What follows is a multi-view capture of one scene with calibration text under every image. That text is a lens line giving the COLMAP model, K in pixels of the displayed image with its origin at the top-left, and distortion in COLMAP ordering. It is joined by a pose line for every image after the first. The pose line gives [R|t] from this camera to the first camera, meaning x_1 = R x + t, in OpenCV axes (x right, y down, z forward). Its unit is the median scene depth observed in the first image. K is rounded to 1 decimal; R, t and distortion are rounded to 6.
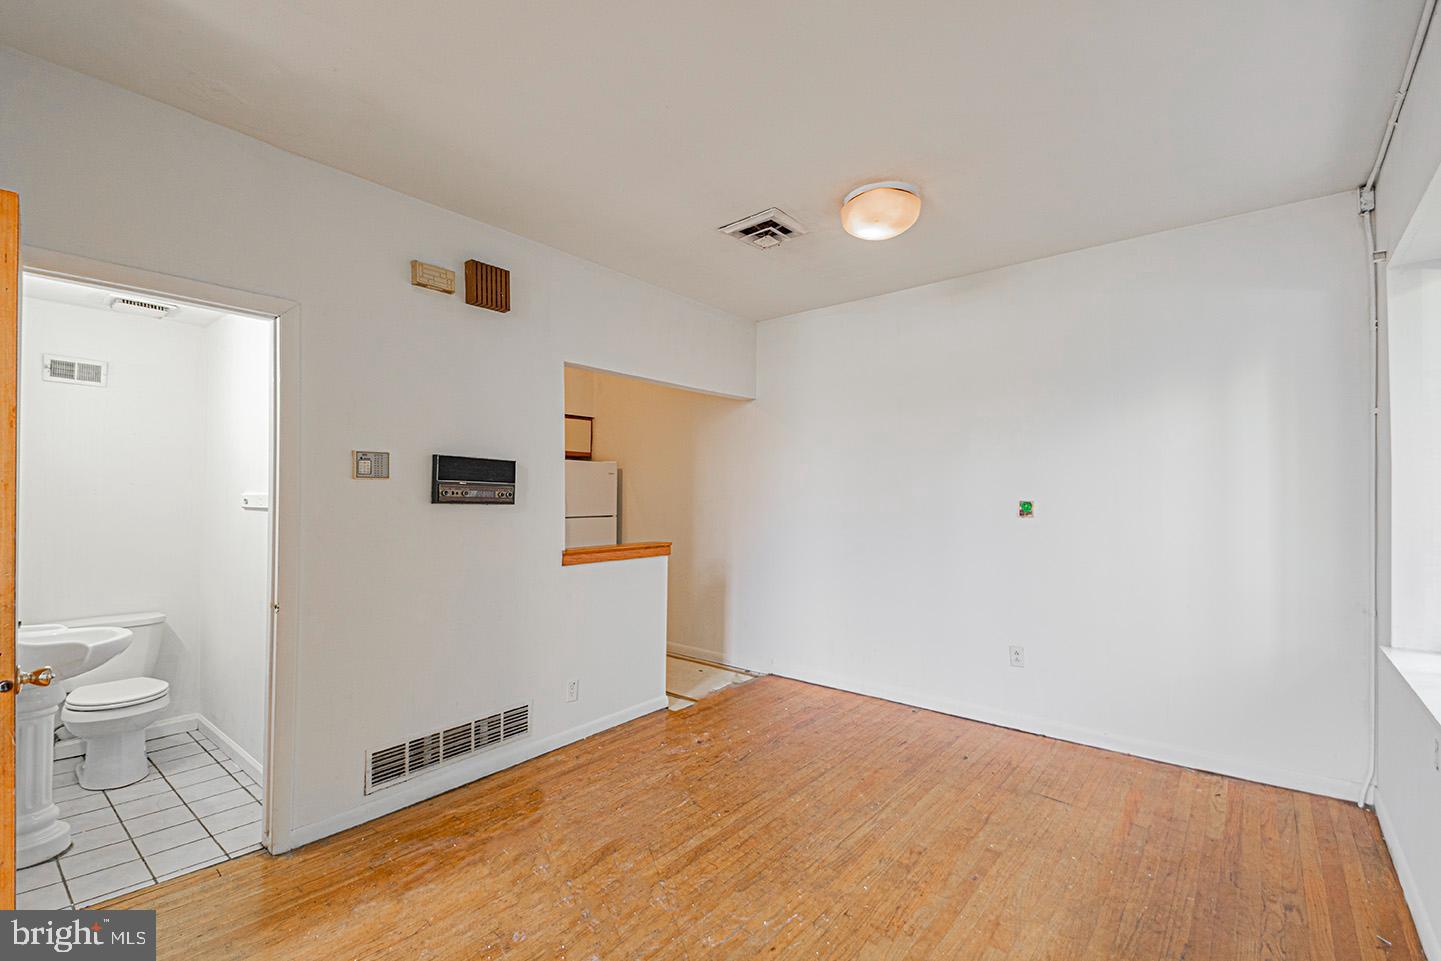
lens RADIAL K [[637.7, 0, 723.9], [0, 637.7, 478.5], [0, 0, 1]] dist [0.055976, -0.029378]
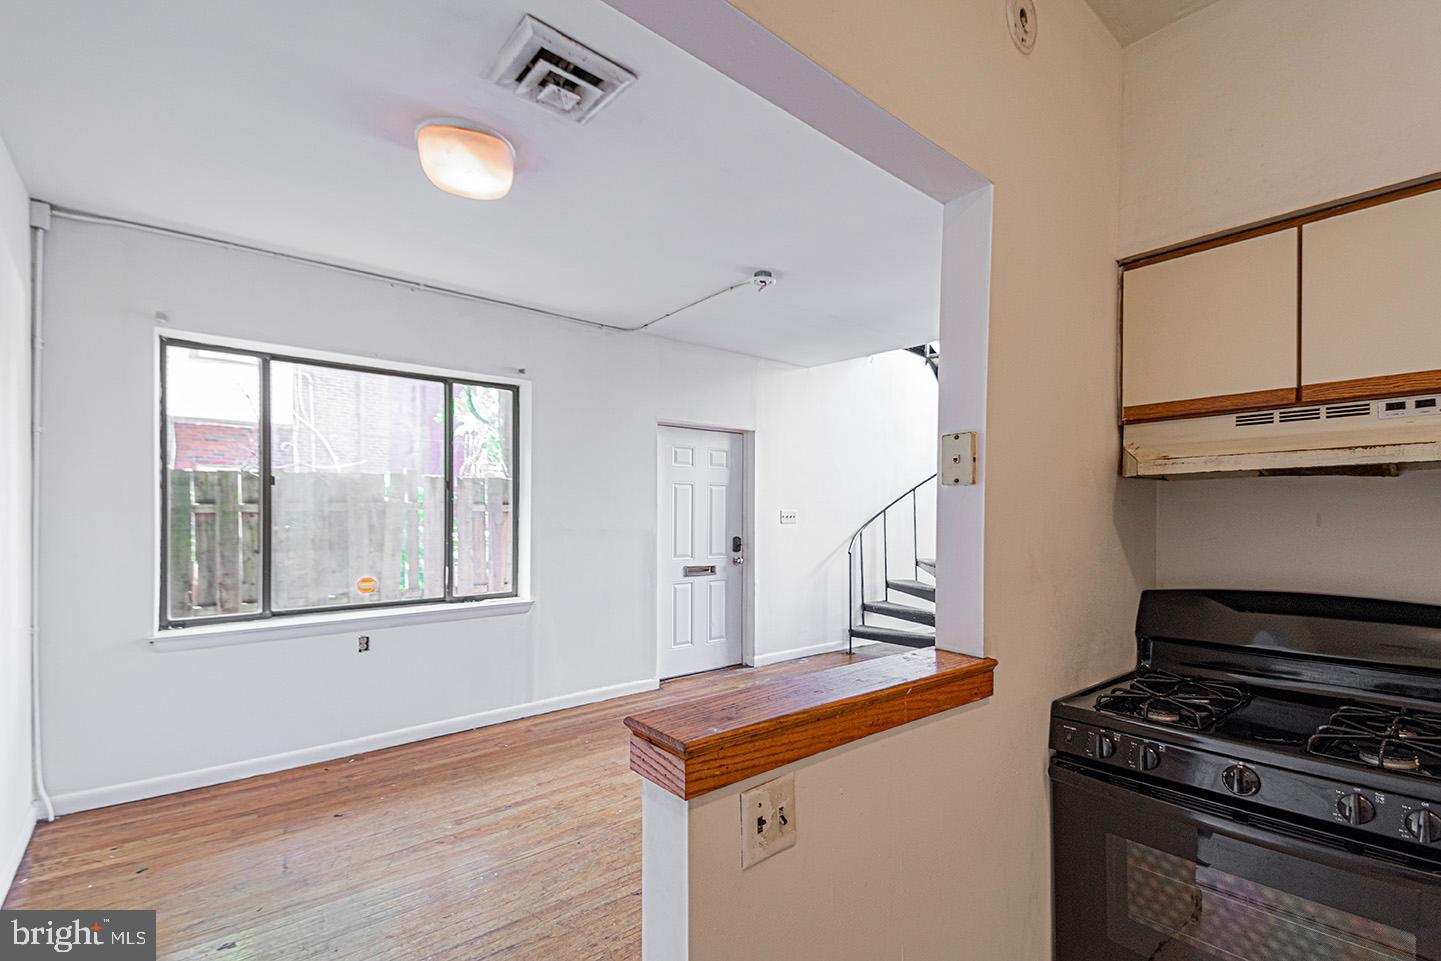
lens RADIAL K [[637.7, 0, 723.9], [0, 637.7, 478.5], [0, 0, 1]] dist [0.055976, -0.029378]
pose [[-0.979654, -0.000095, 0.200695, -0.223930], [-0.014883, 0.997281, -0.072177, 0.031577], [-0.200142, -0.073696, -0.976991, 1.655715]]
